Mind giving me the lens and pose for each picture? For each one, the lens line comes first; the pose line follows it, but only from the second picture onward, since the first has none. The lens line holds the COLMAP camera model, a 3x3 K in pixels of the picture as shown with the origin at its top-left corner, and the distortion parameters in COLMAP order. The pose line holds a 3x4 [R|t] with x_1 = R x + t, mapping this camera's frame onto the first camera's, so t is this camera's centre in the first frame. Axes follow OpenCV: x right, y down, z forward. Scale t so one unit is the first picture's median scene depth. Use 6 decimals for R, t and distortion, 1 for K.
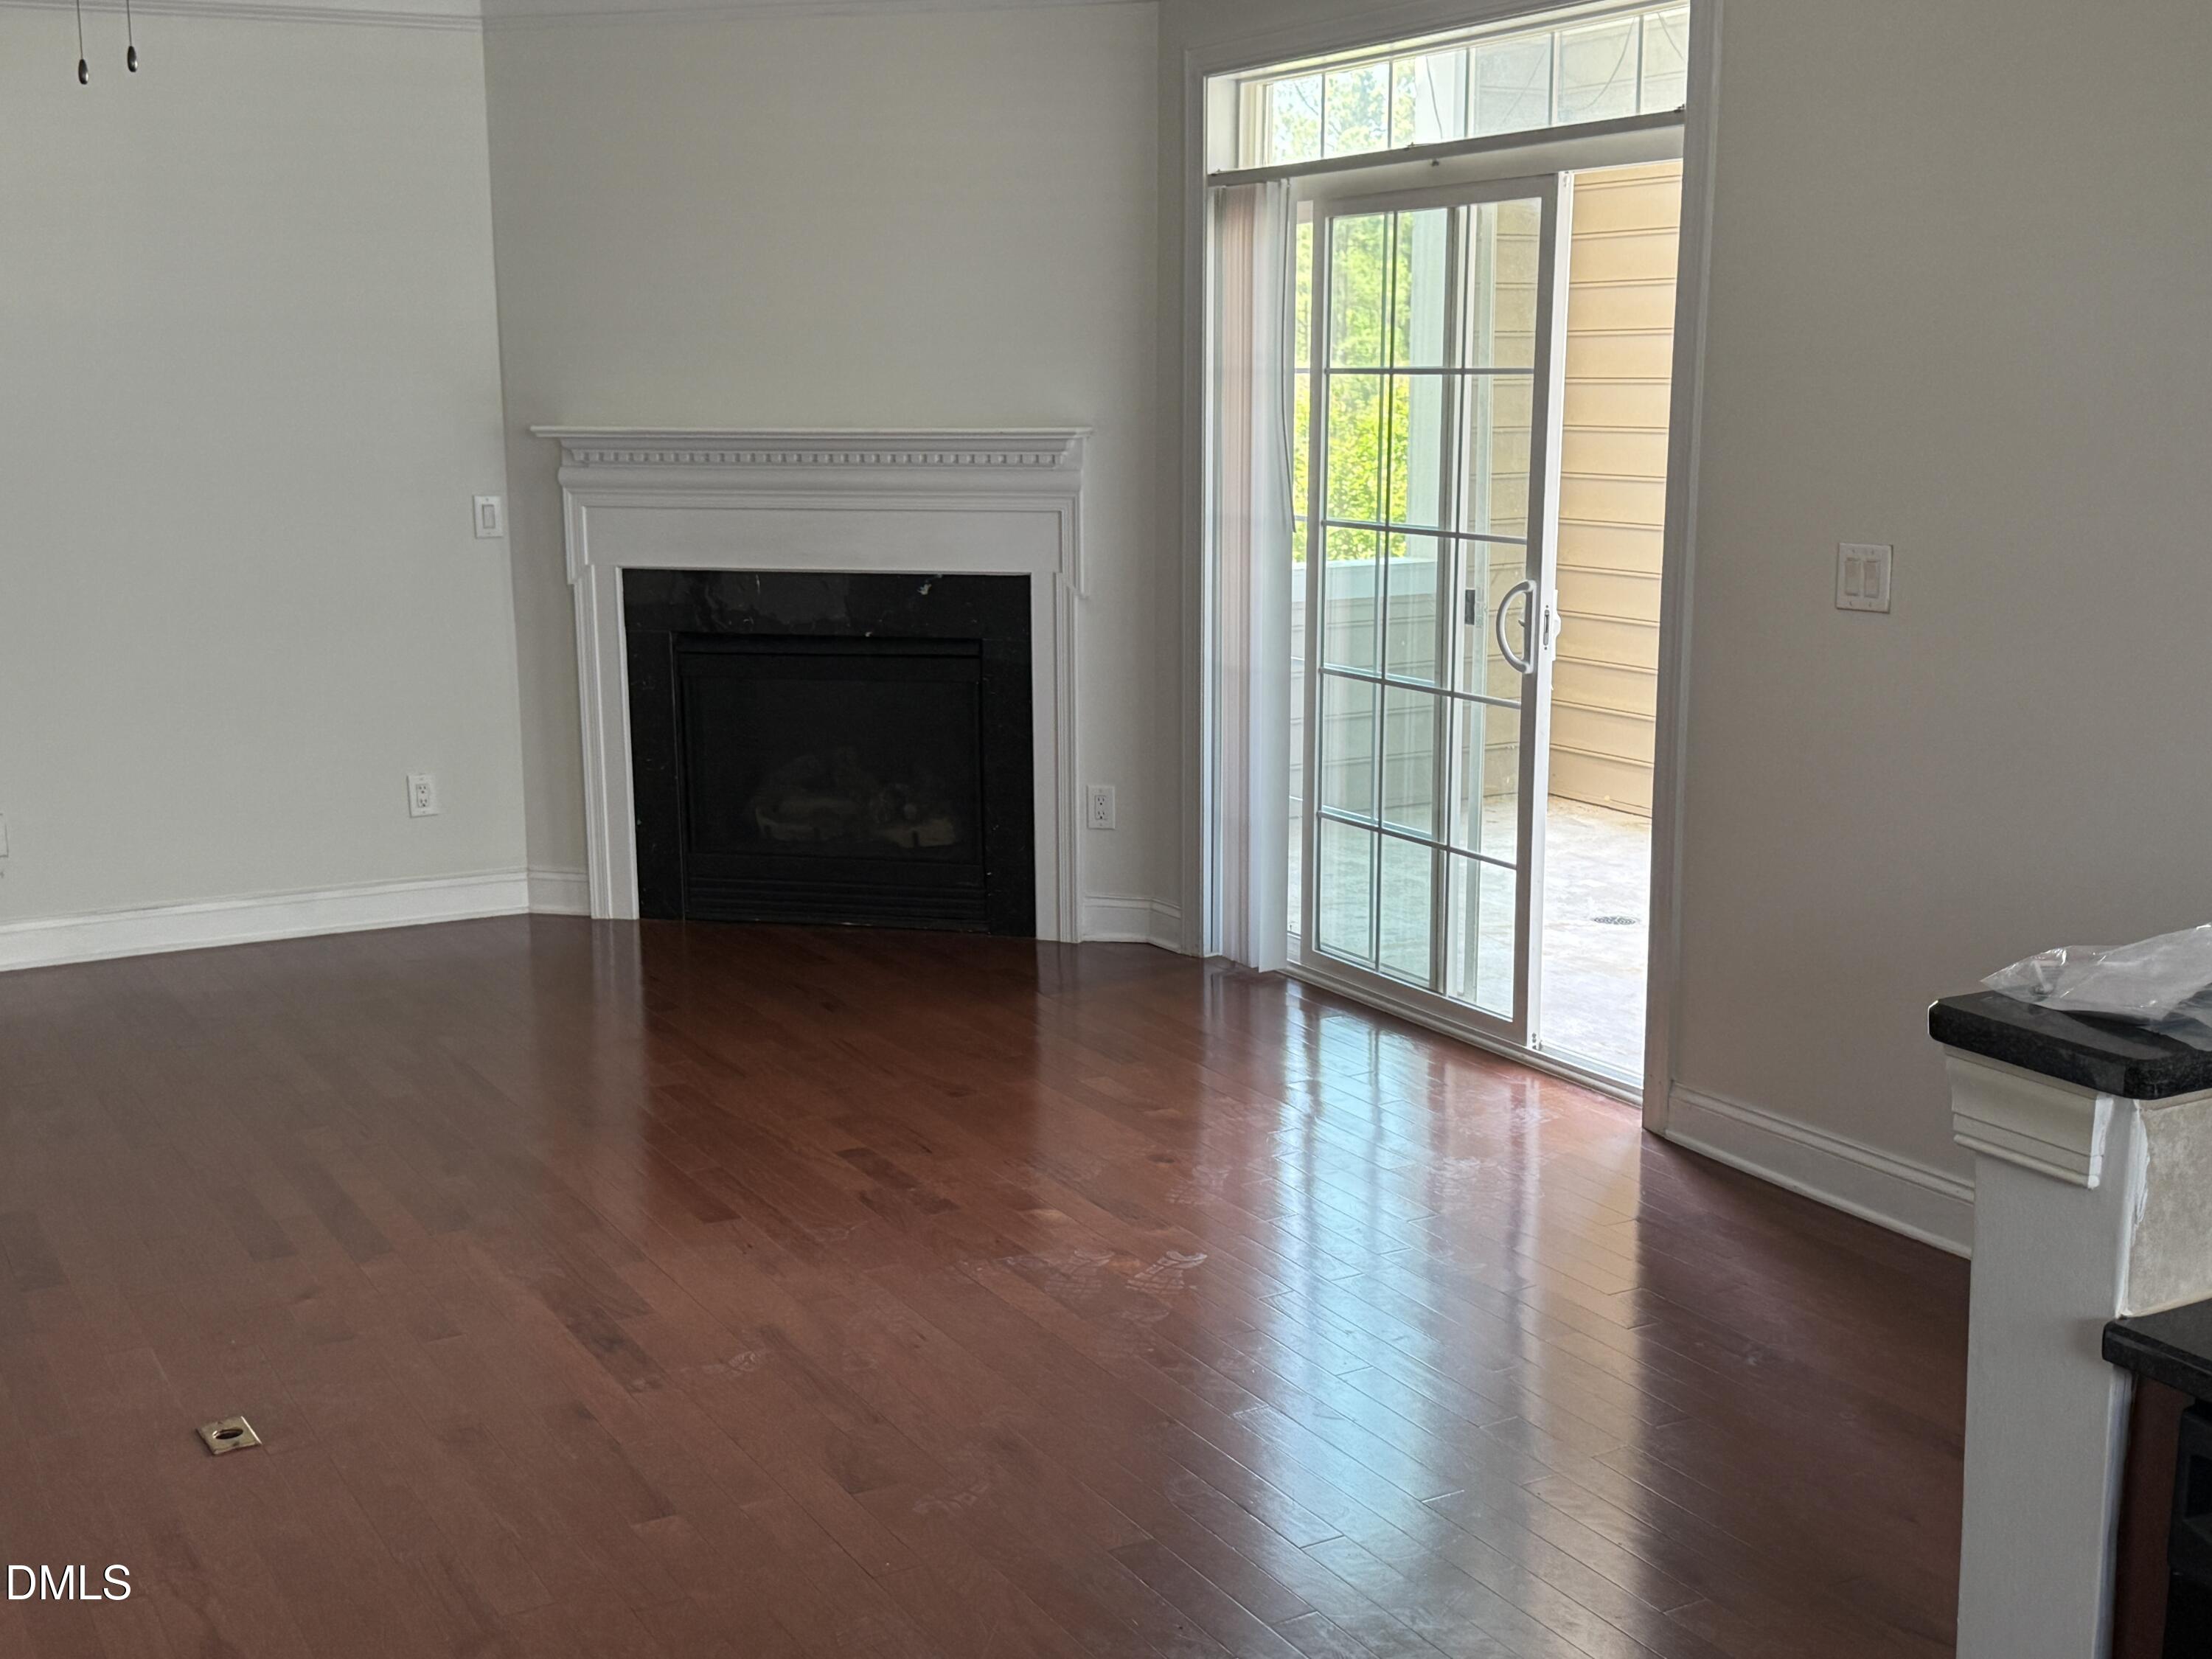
lens RADIAL K [[2535.4, 0, 1090.3], [0, 2535.4, 851.3], [0, 0, 1]] dist [0.100564, 0.000000]
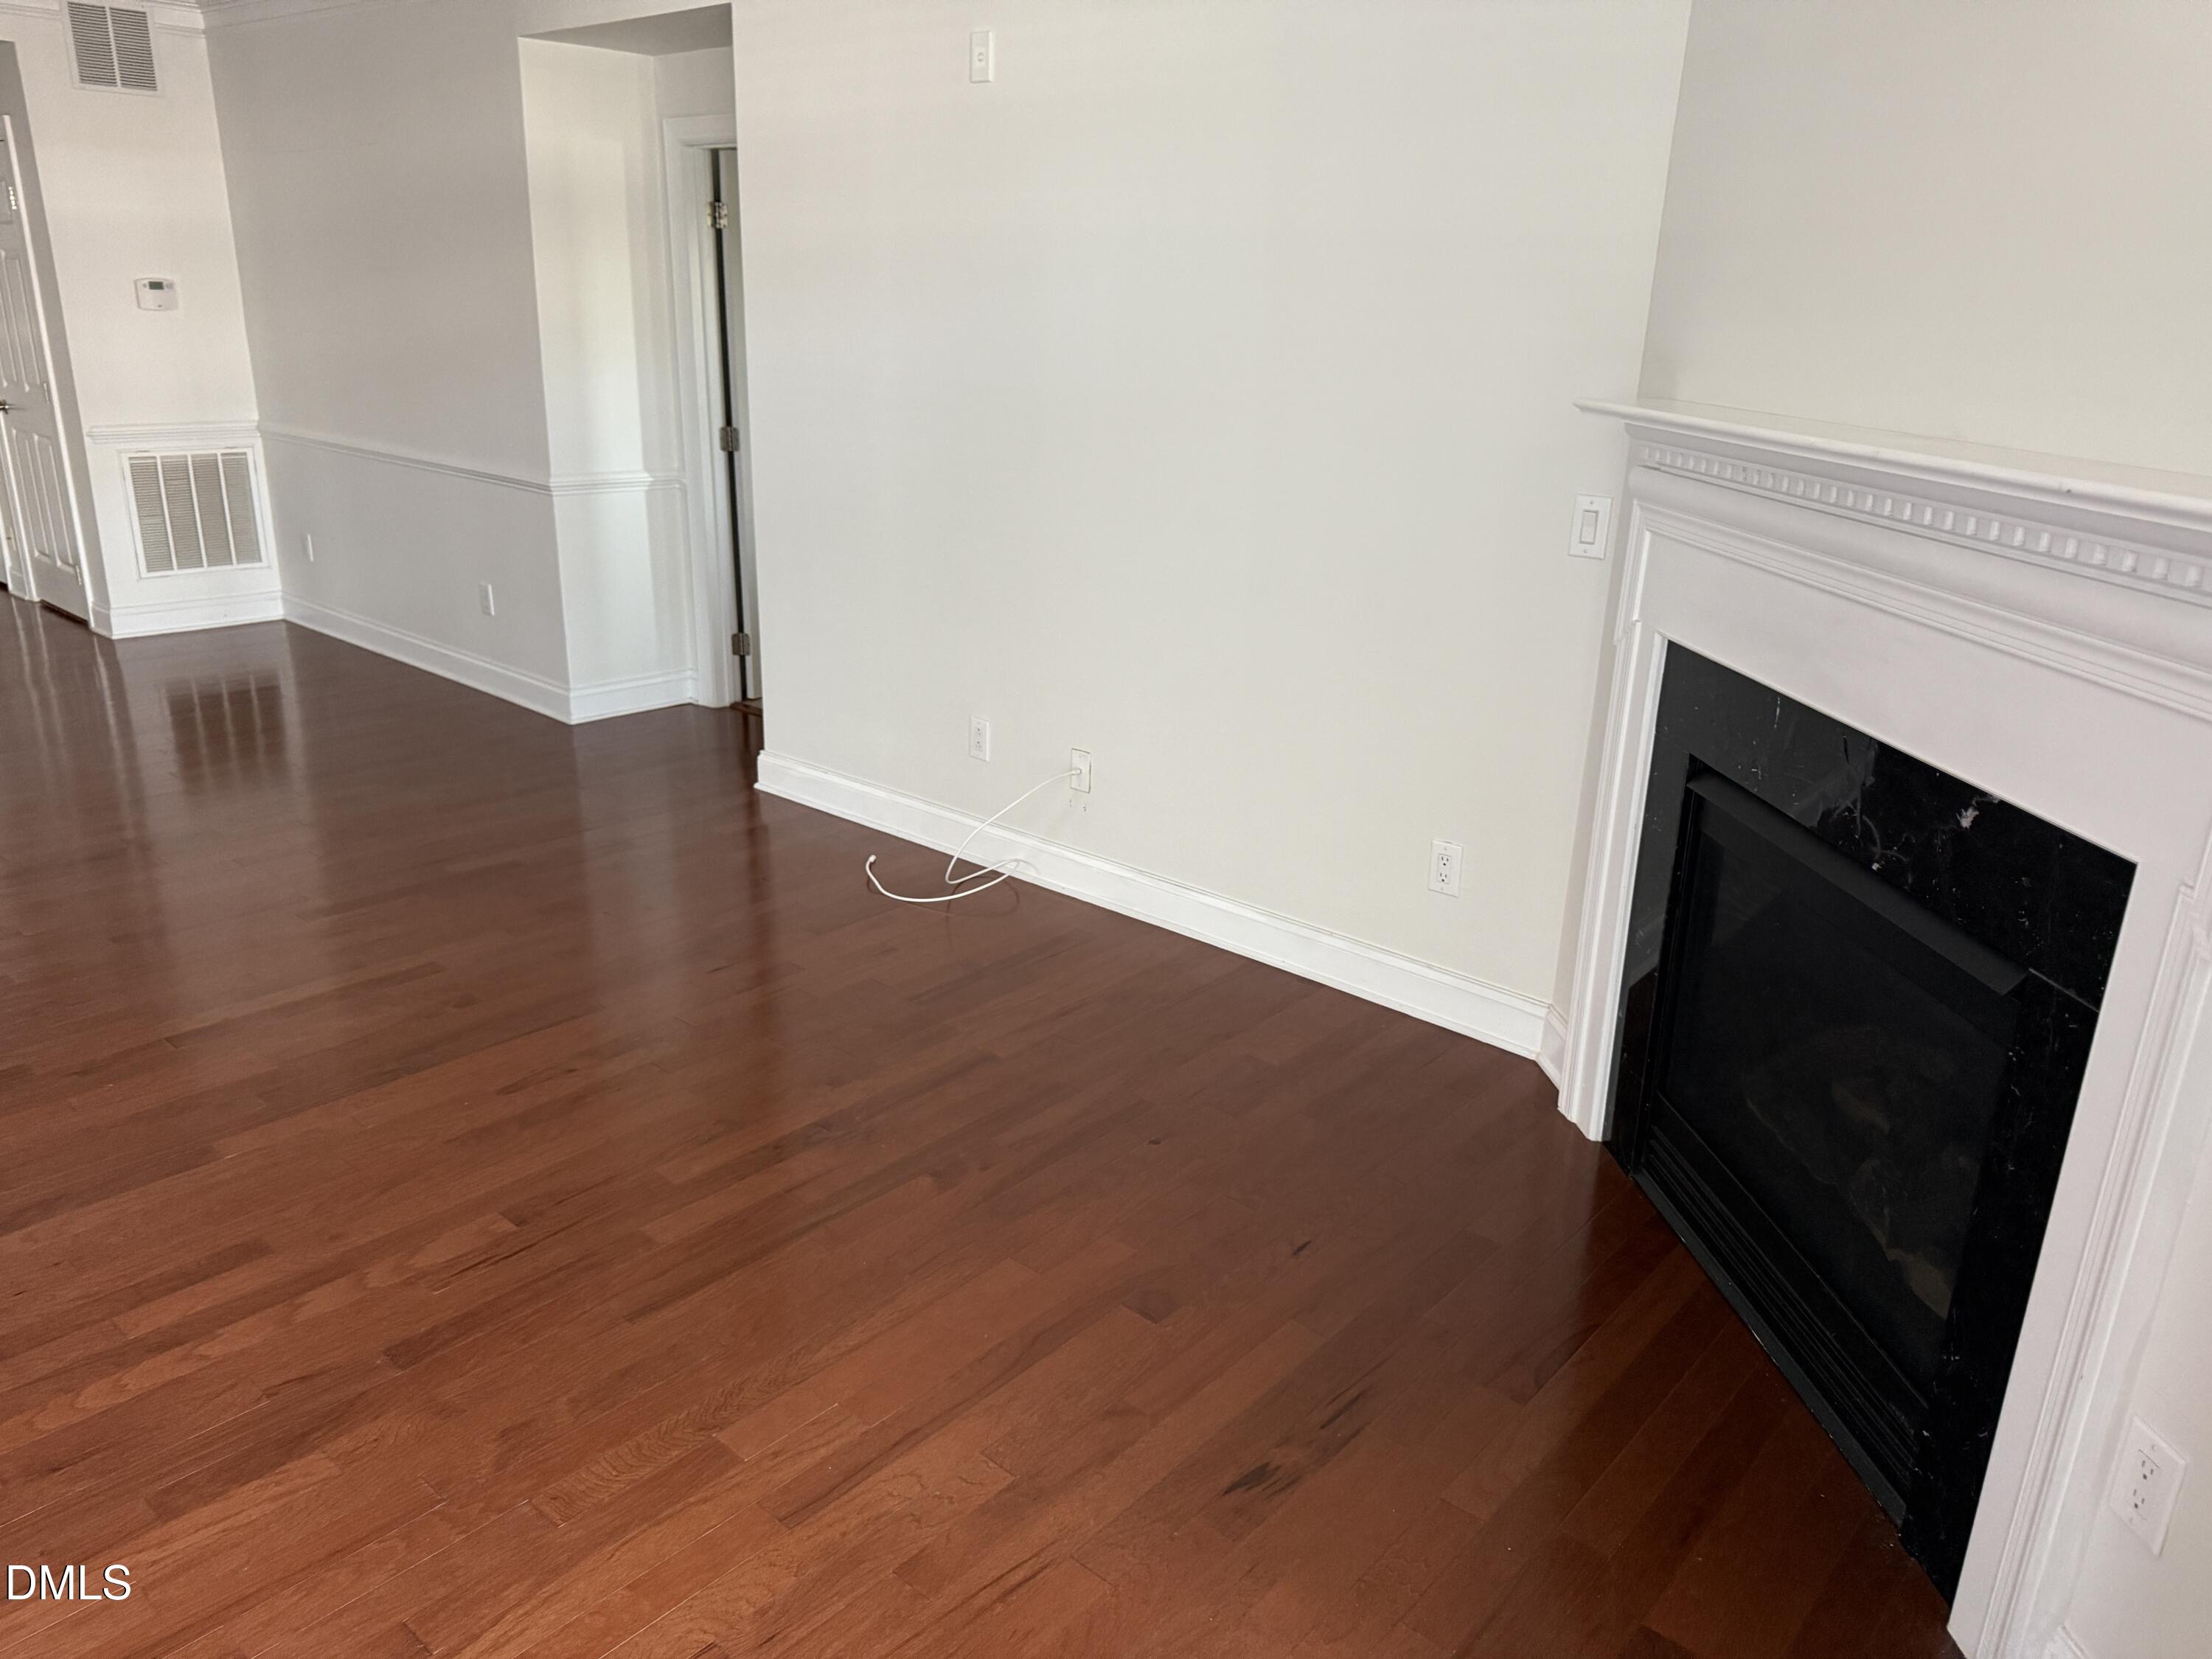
lens RADIAL K [[1560.1, 0, 1117.5], [0, 1560.1, 864.2], [0, 0, 1]] dist [0.015220, -0.027931]
pose [[0.352446, 0.334806, -0.873892, 0.129296], [-0.214986, 0.937804, 0.272587, -0.139475], [0.910803, 0.091803, 0.402504, 0.752065]]
